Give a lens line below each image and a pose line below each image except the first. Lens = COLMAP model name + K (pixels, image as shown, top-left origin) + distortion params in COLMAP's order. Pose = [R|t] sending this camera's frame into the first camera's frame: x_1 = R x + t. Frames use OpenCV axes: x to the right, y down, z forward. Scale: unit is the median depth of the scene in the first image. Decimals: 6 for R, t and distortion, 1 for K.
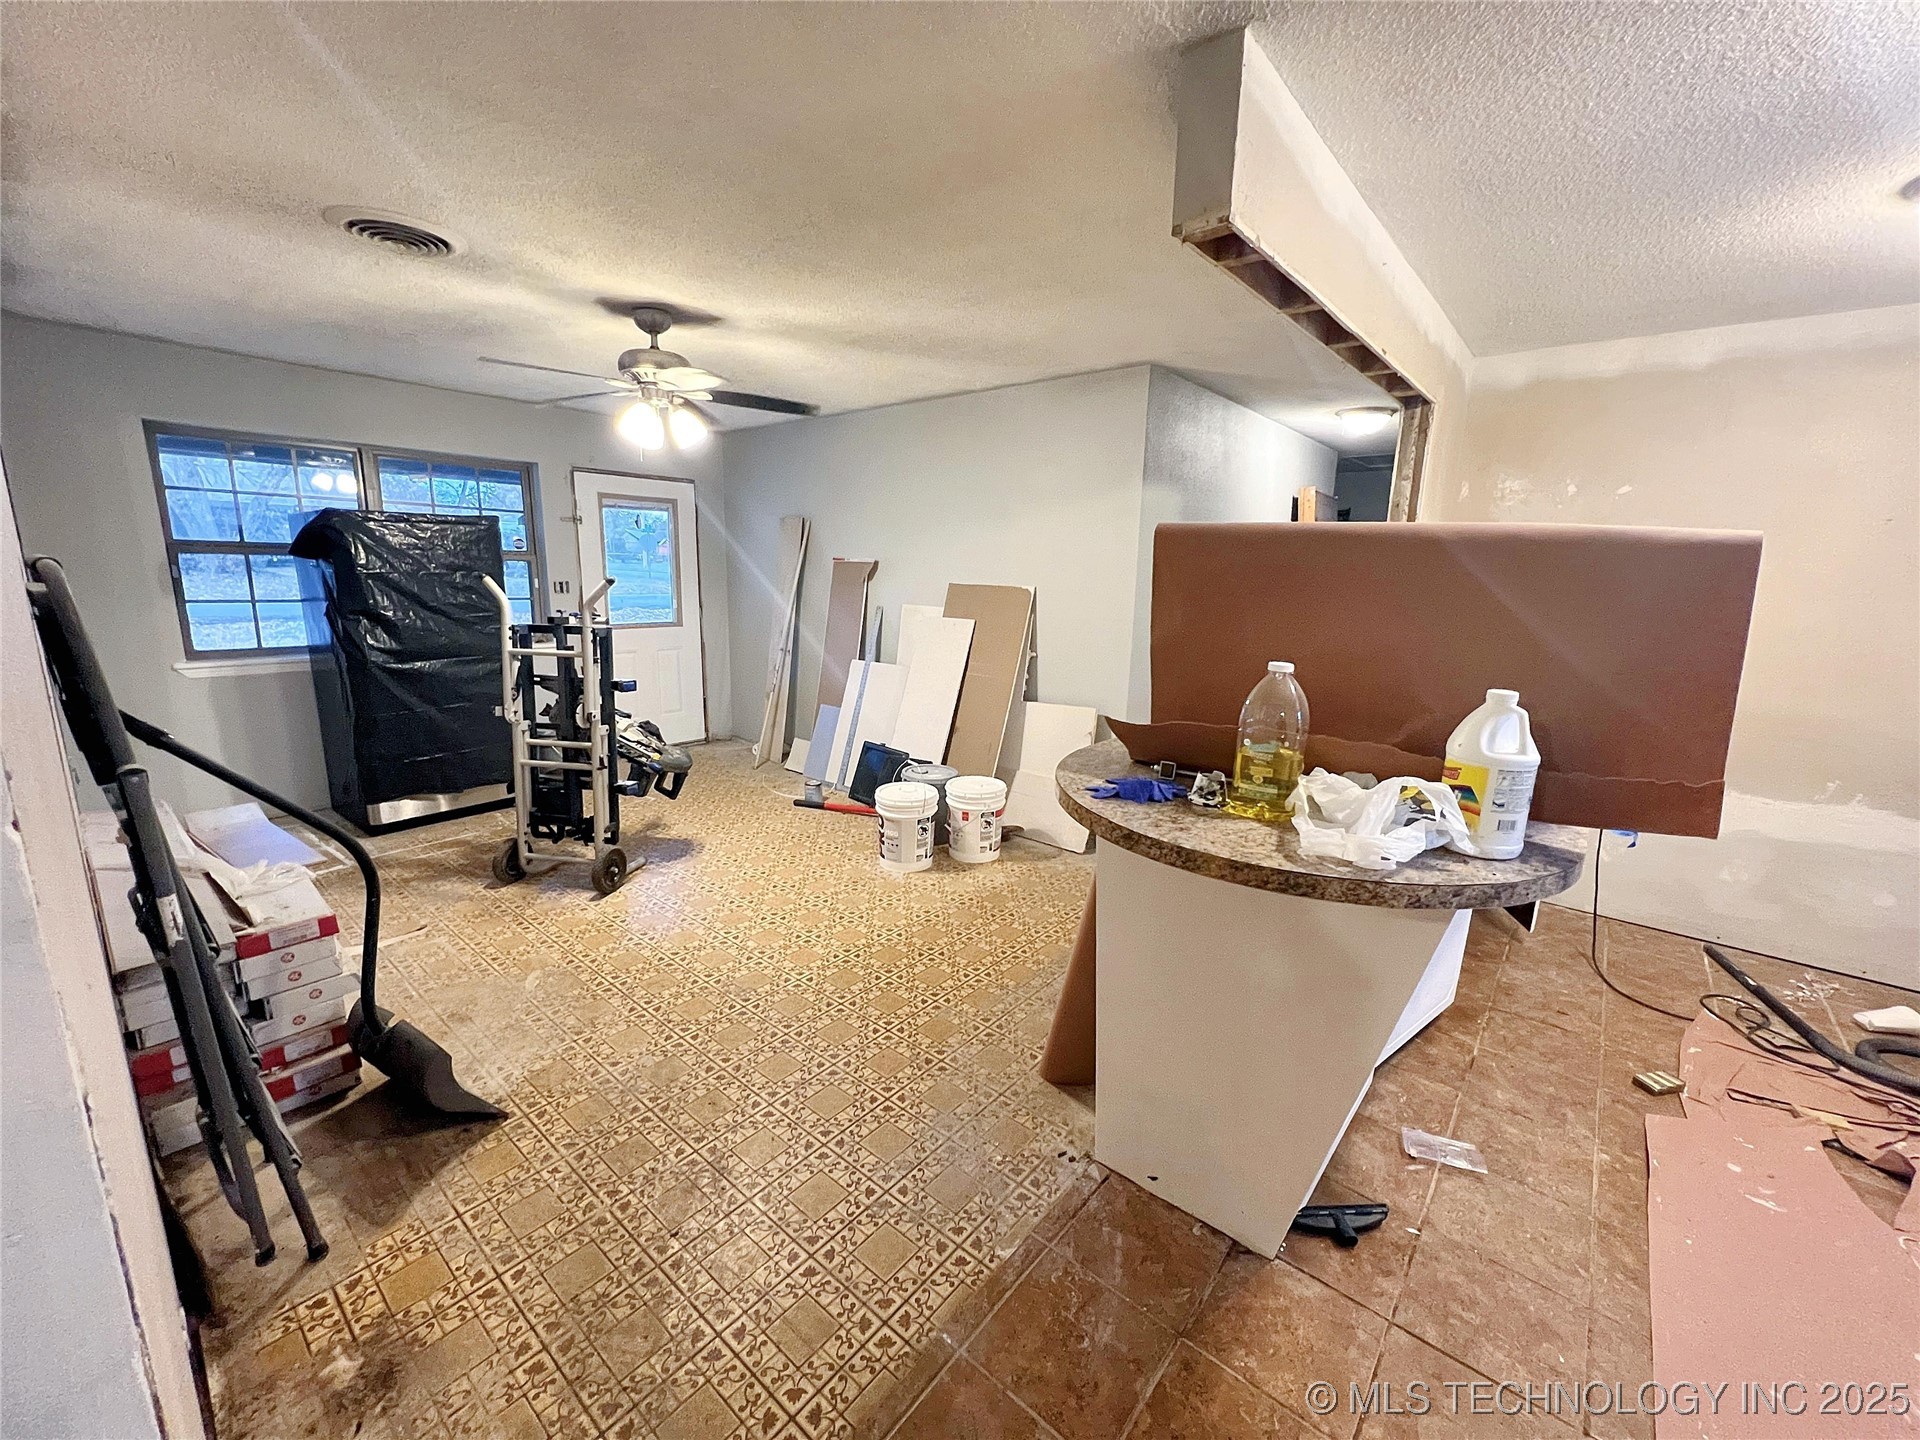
lens RADIAL K [[767.6, 0, 957.6], [0, 767.6, 726.1], [0, 0, 1]] dist [-0.000932, -0.000388]
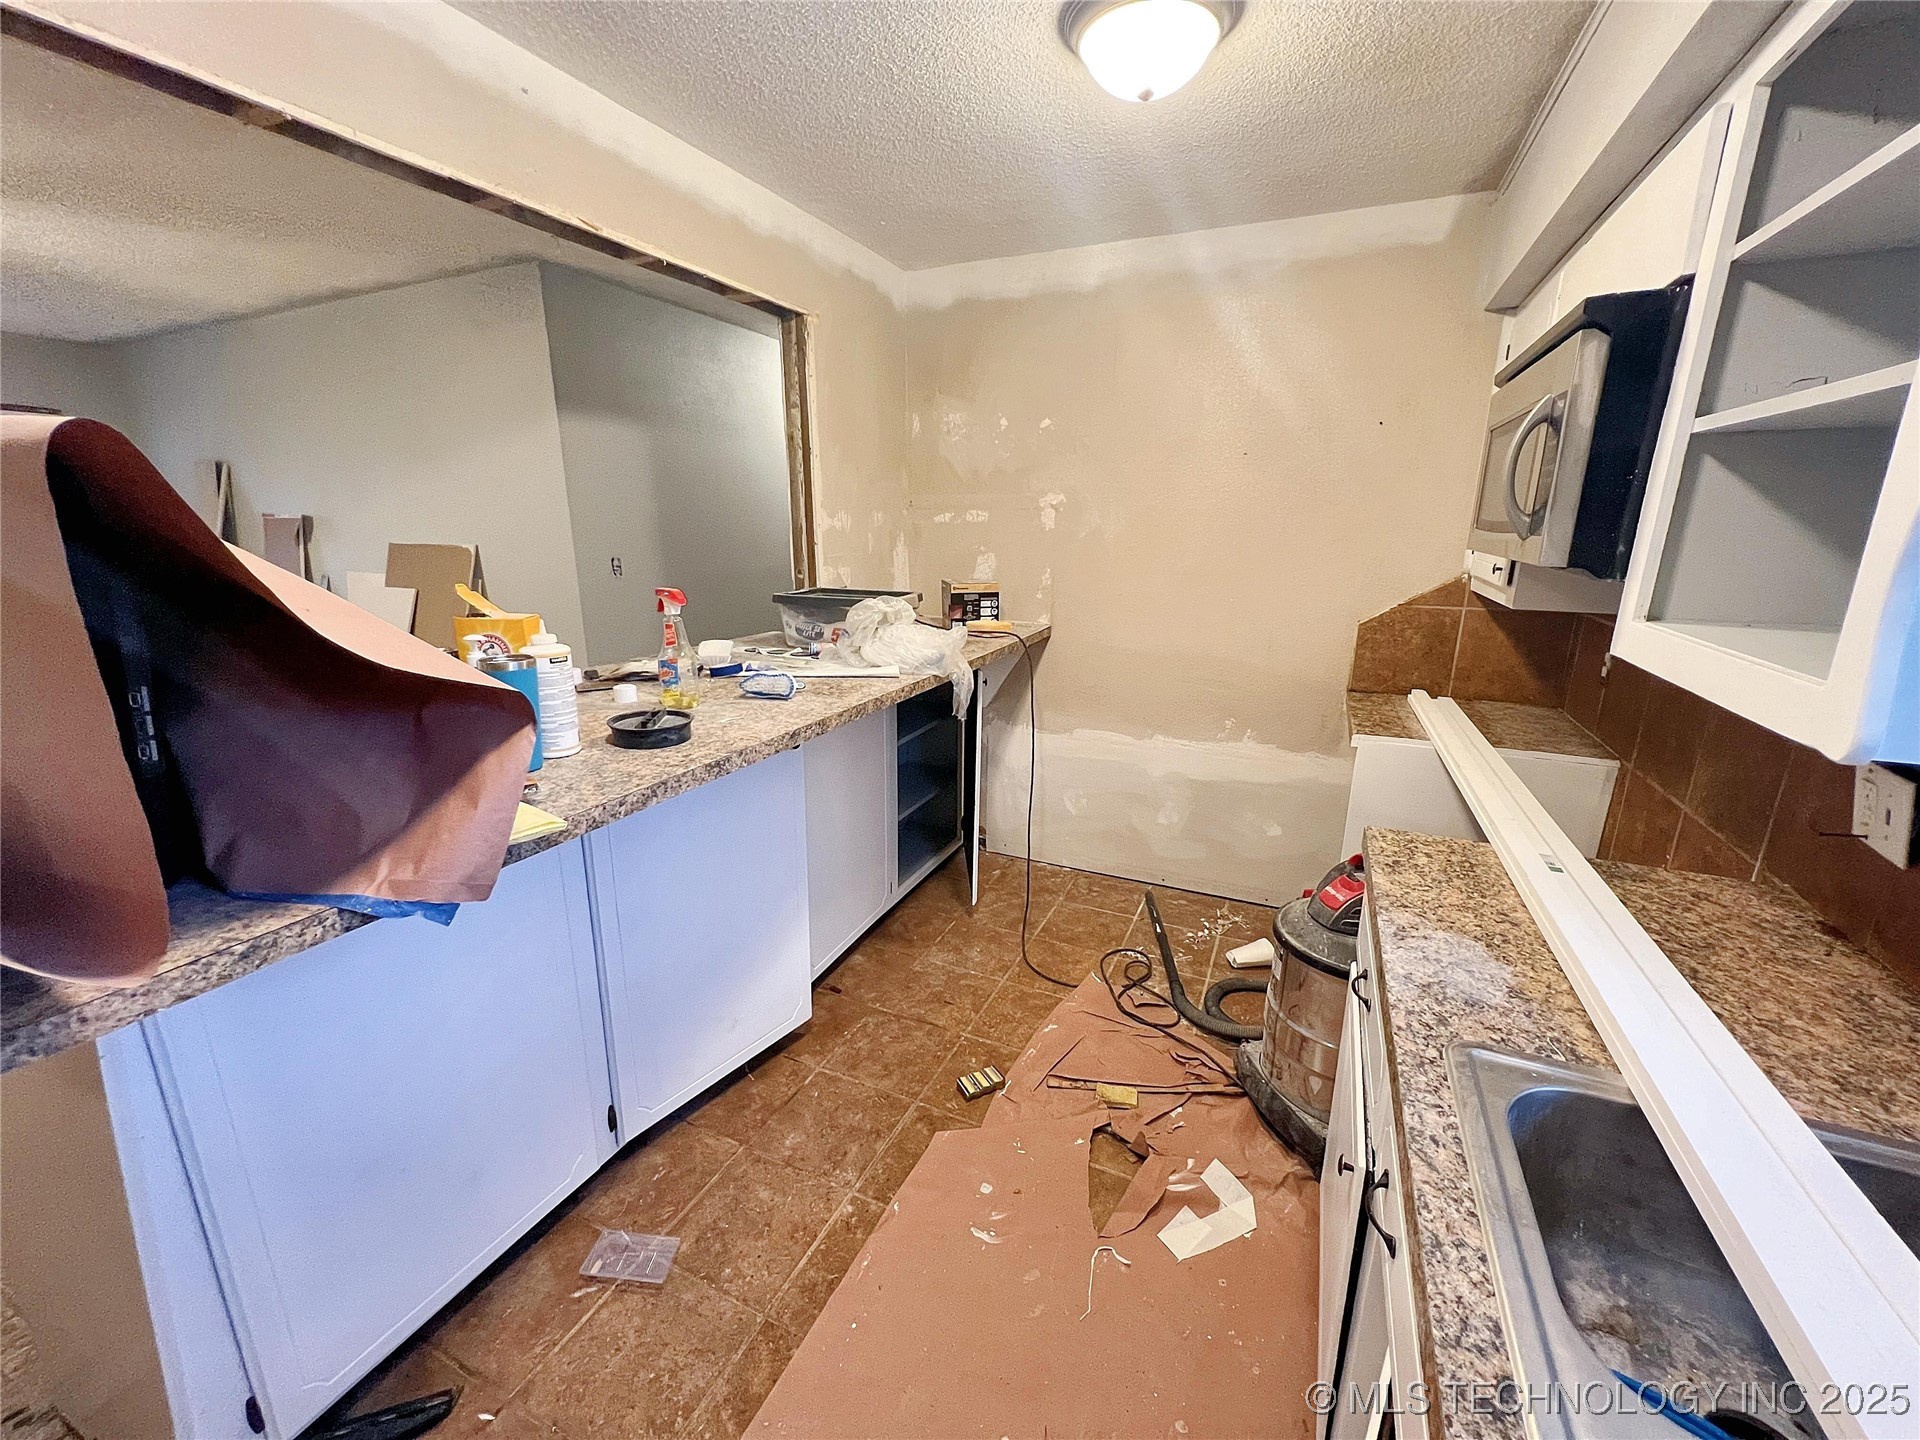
lens RADIAL K [[772.5, 0, 961.5], [0, 772.5, 723.9], [0, 0, 1]] dist [0.000854, -0.000193]
pose [[0.963093, -0.088469, 0.254213, 0.628472], [0.074750, 0.995201, 0.063150, -0.013344], [-0.258580, -0.041817, 0.965084, 0.130201]]
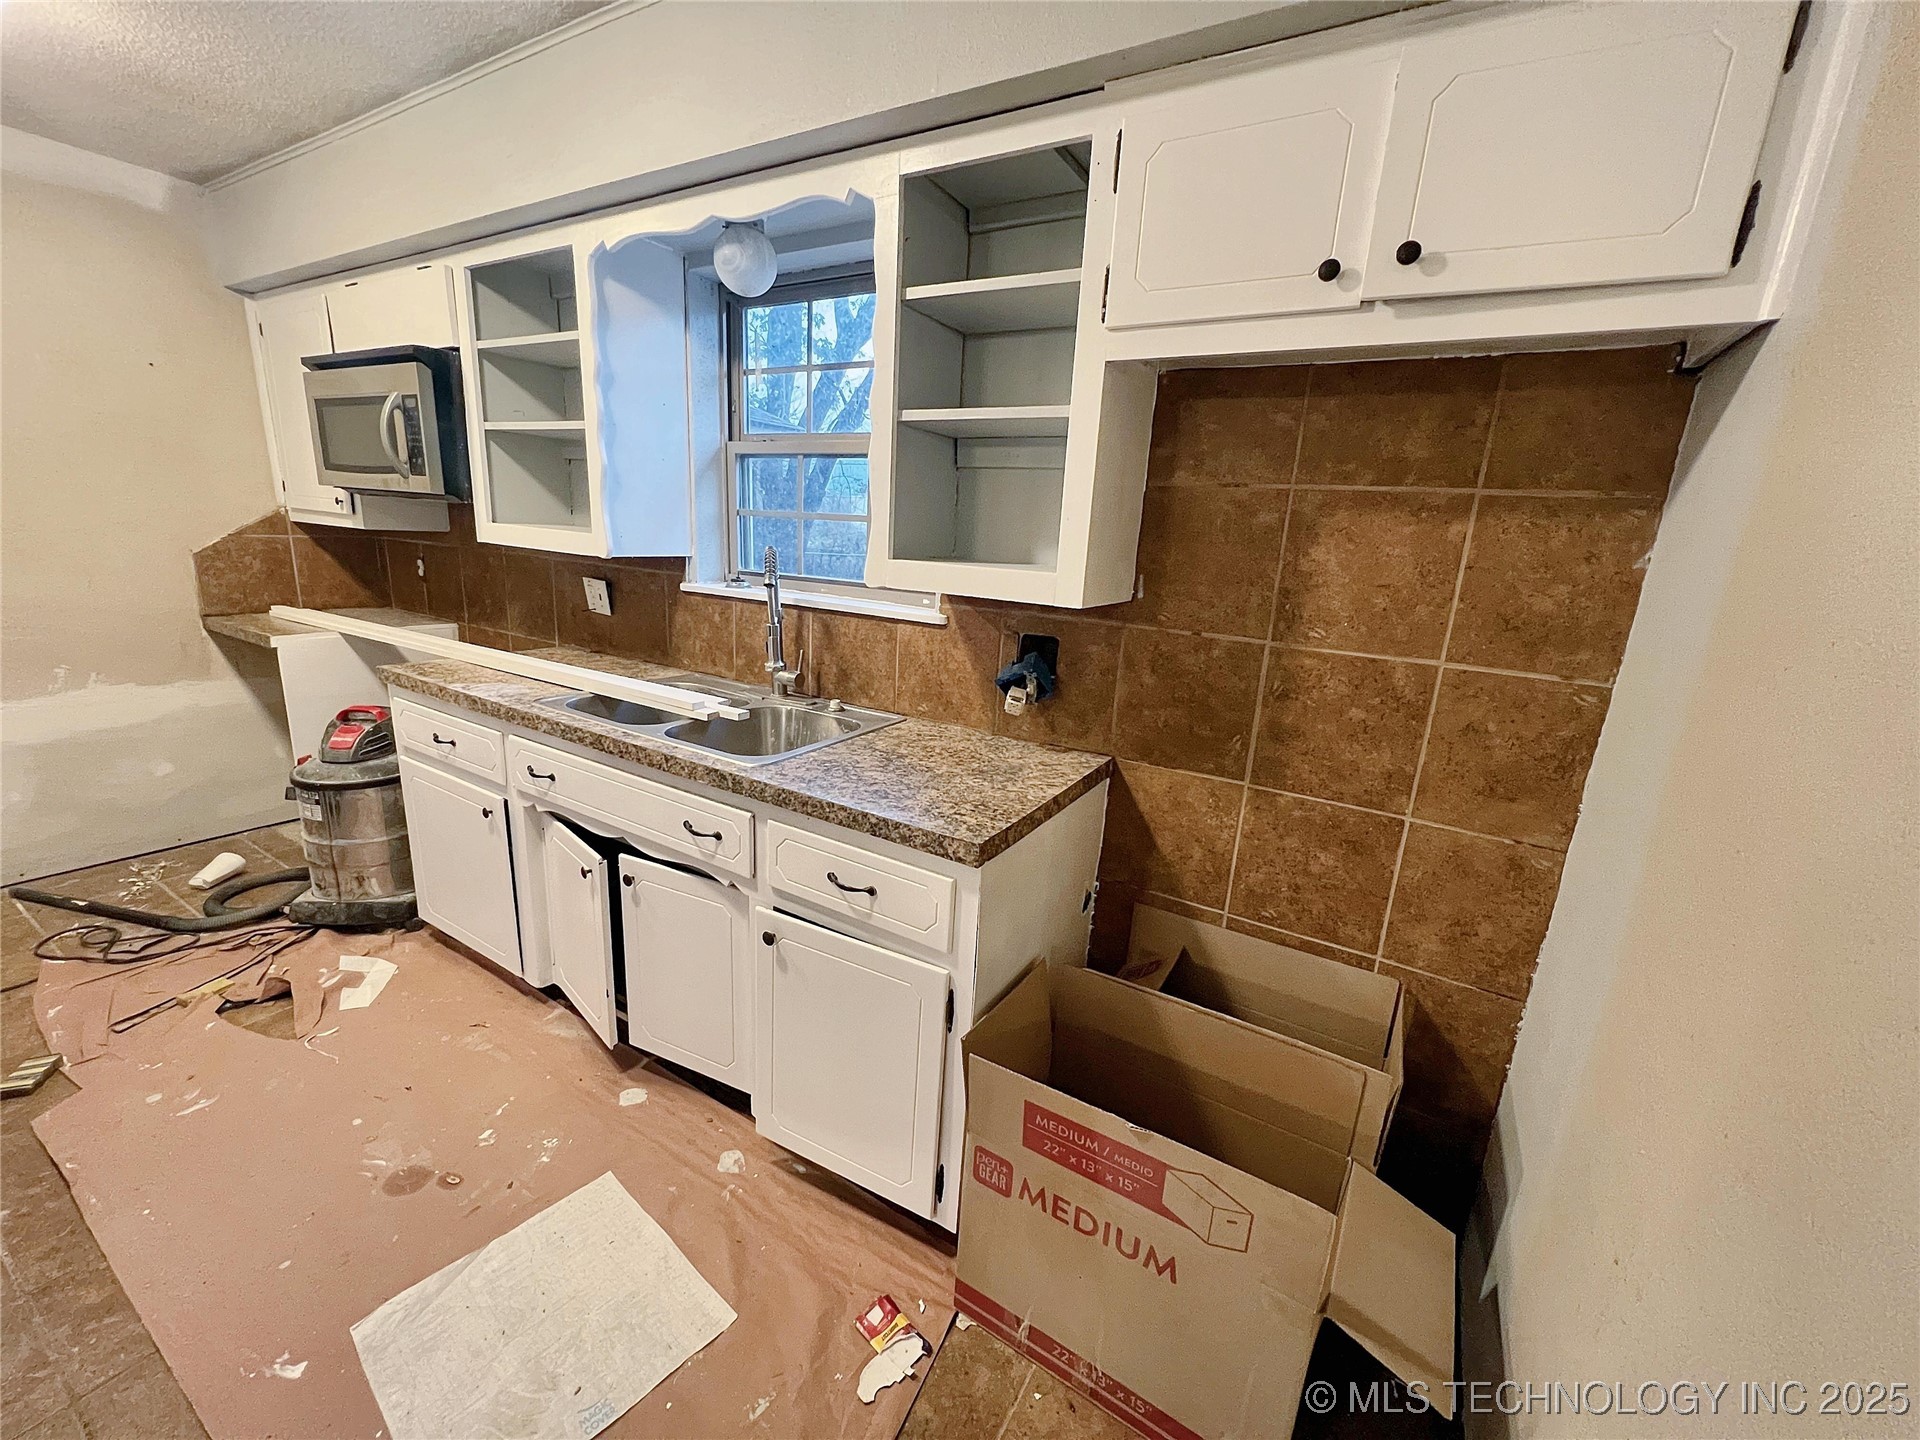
lens RADIAL K [[767.6, 0, 957.6], [0, 767.6, 726.1], [0, 0, 1]] dist [-0.000932, -0.000388]
pose [[-0.154114, -0.279448, 0.947712, 0.102773], [0.142448, 0.942866, 0.301183, 0.018684], [-0.977731, 0.181417, -0.105502, 0.067761]]
